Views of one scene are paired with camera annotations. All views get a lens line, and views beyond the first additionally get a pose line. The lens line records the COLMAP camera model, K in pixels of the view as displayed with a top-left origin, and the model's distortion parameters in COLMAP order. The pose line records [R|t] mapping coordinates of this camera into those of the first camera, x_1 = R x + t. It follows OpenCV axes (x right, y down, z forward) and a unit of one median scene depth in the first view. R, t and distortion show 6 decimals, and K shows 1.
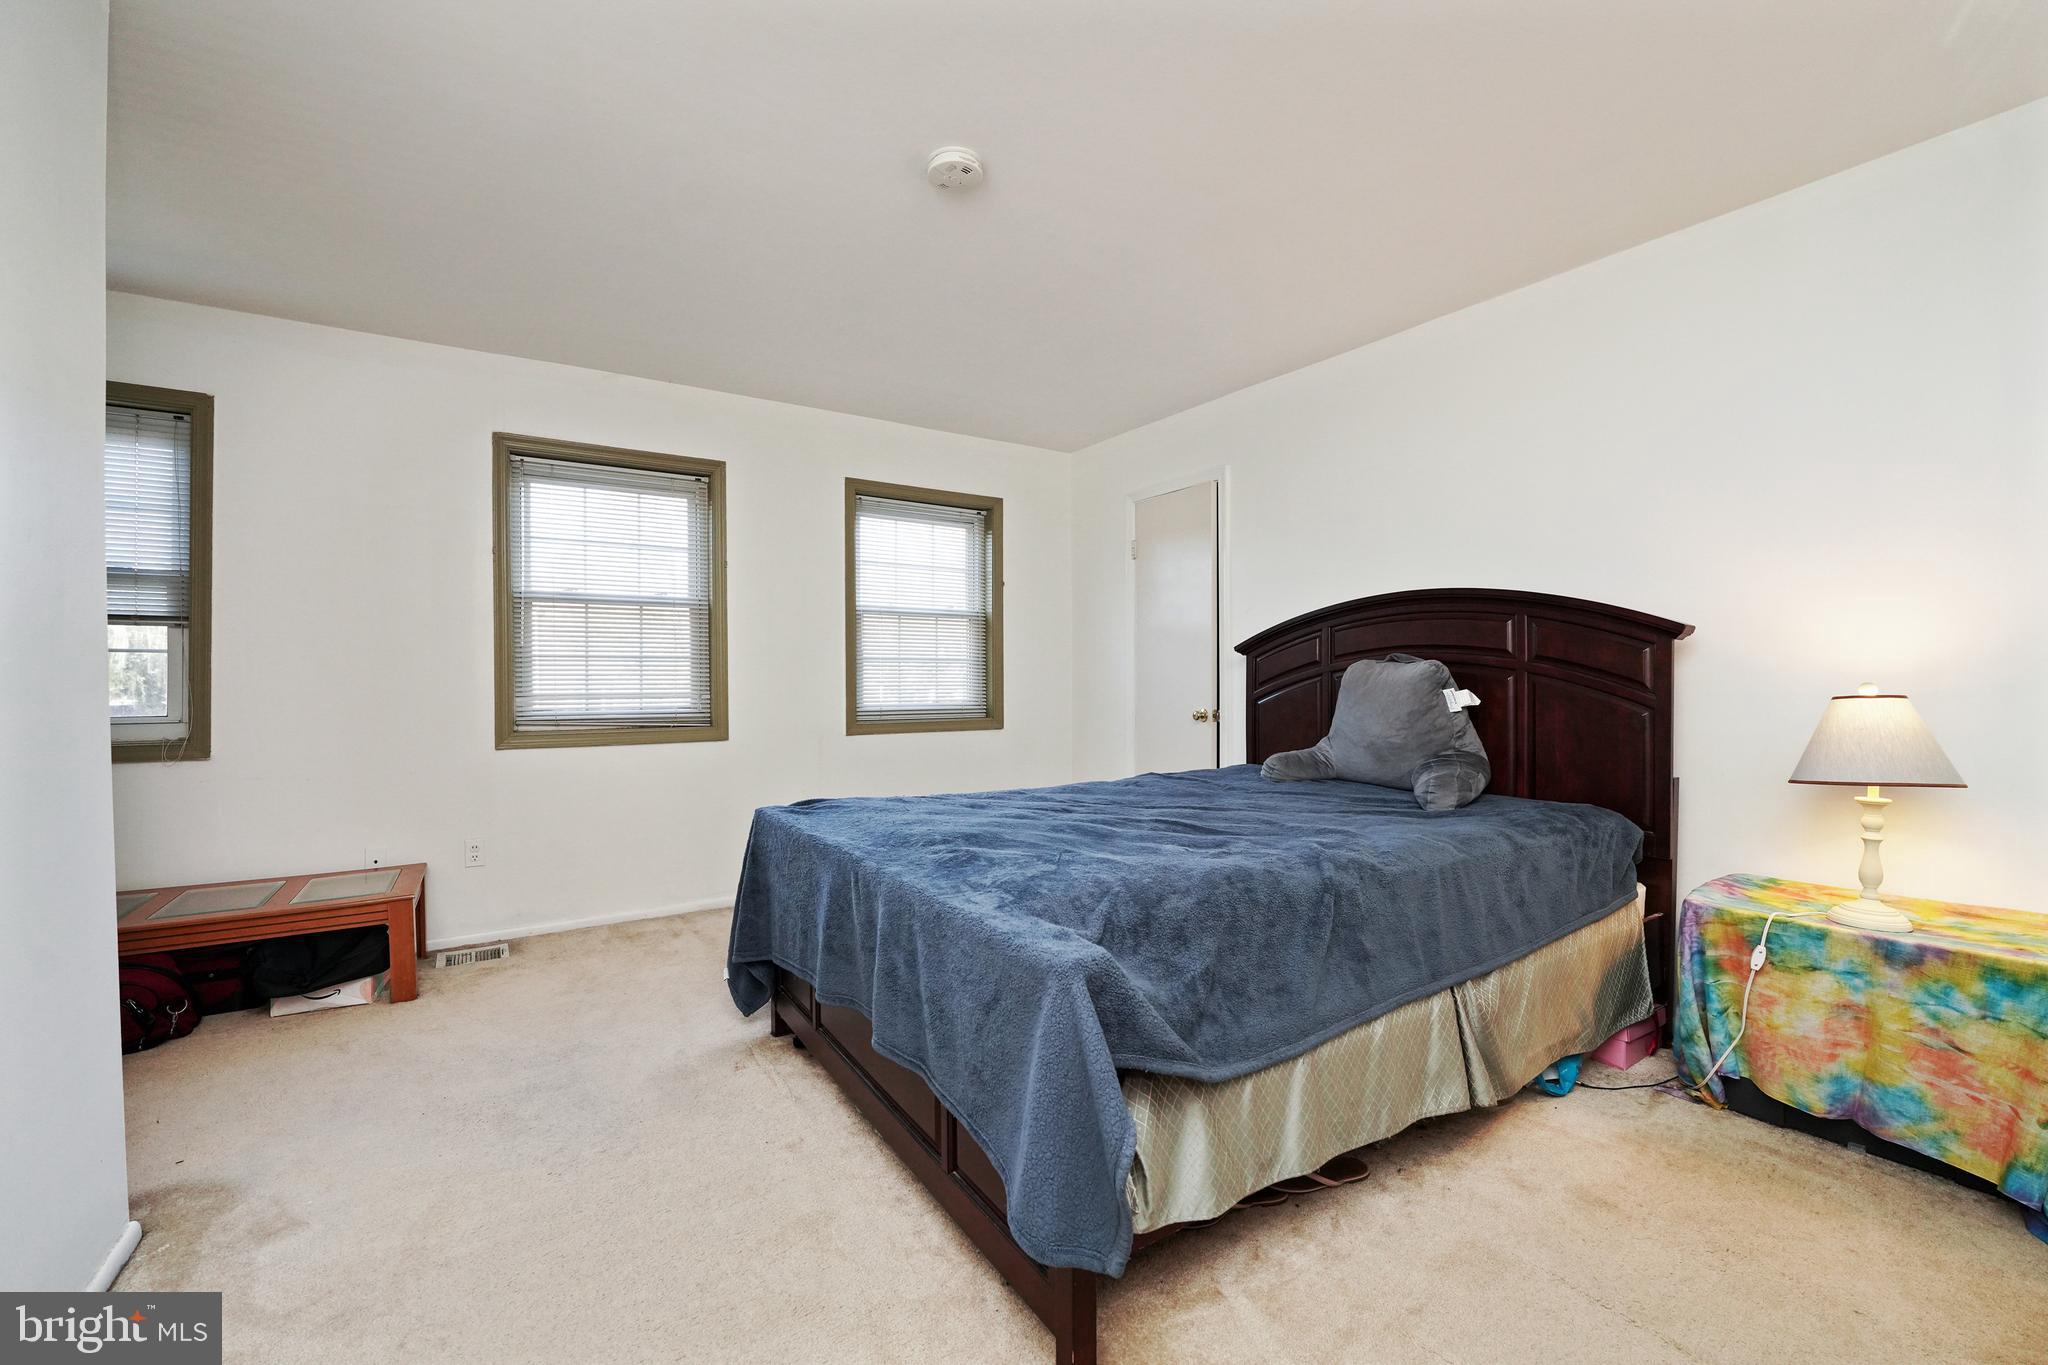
lens RADIAL K [[835.8, 0, 1024.0], [0, 835.8, 682.5], [0, 0, 1]] dist [-0.032209, -0.000095]
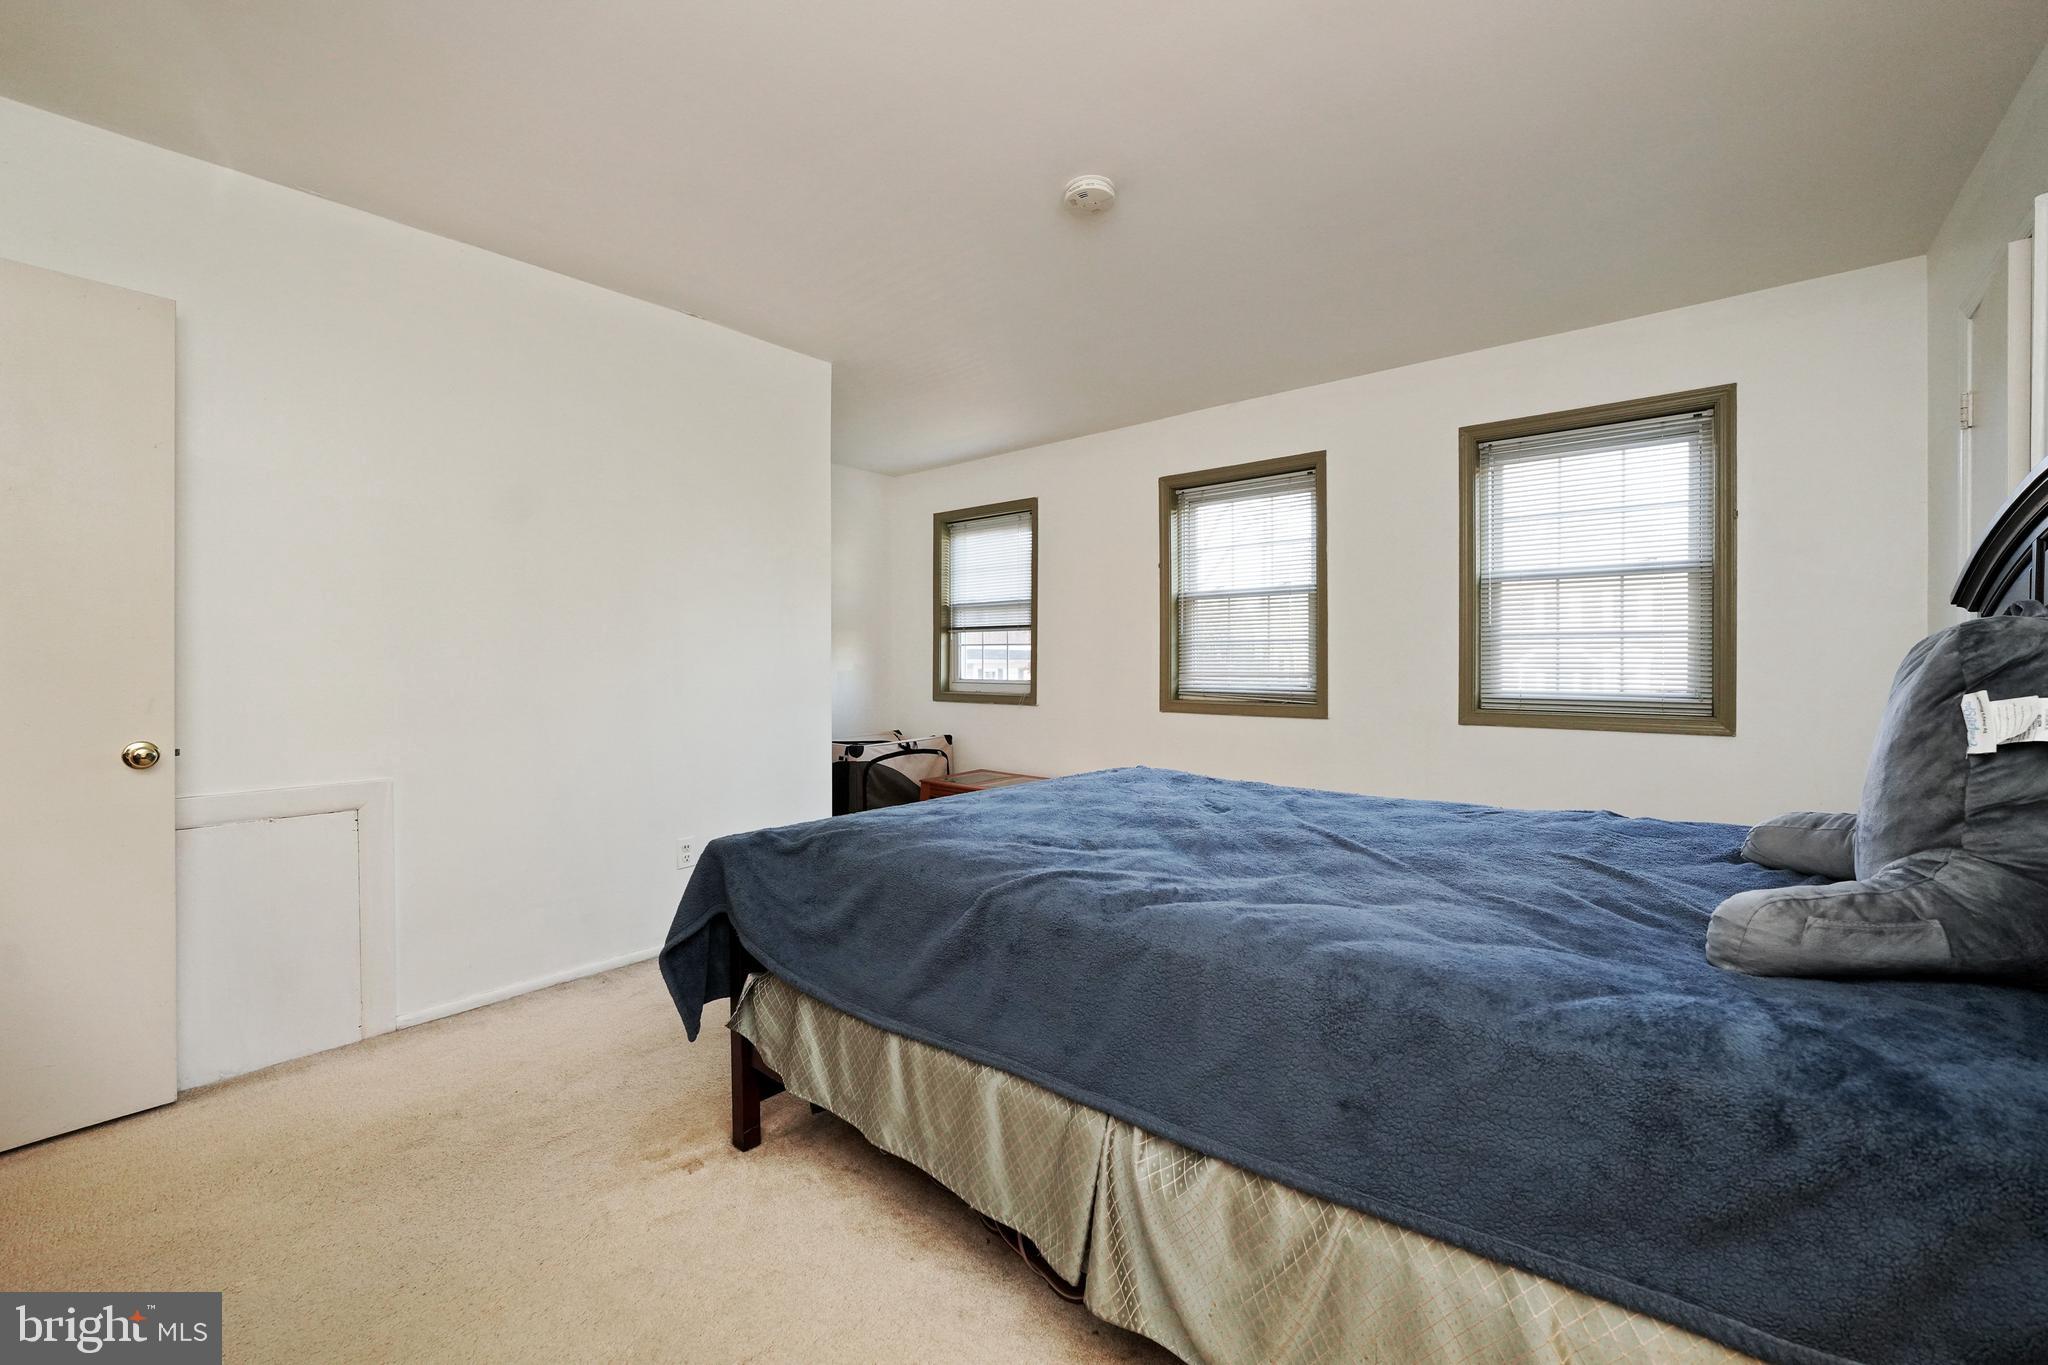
lens RADIAL K [[835.8, 0, 1024.0], [0, 835.8, 682.5], [0, 0, 1]] dist [-0.032209, -0.000095]
pose [[0.268870, 0.027897, -0.962772, 0.457333], [-0.001521, 0.999592, 0.028539, -0.003886], [0.963175, -0.006209, 0.268802, 0.298812]]
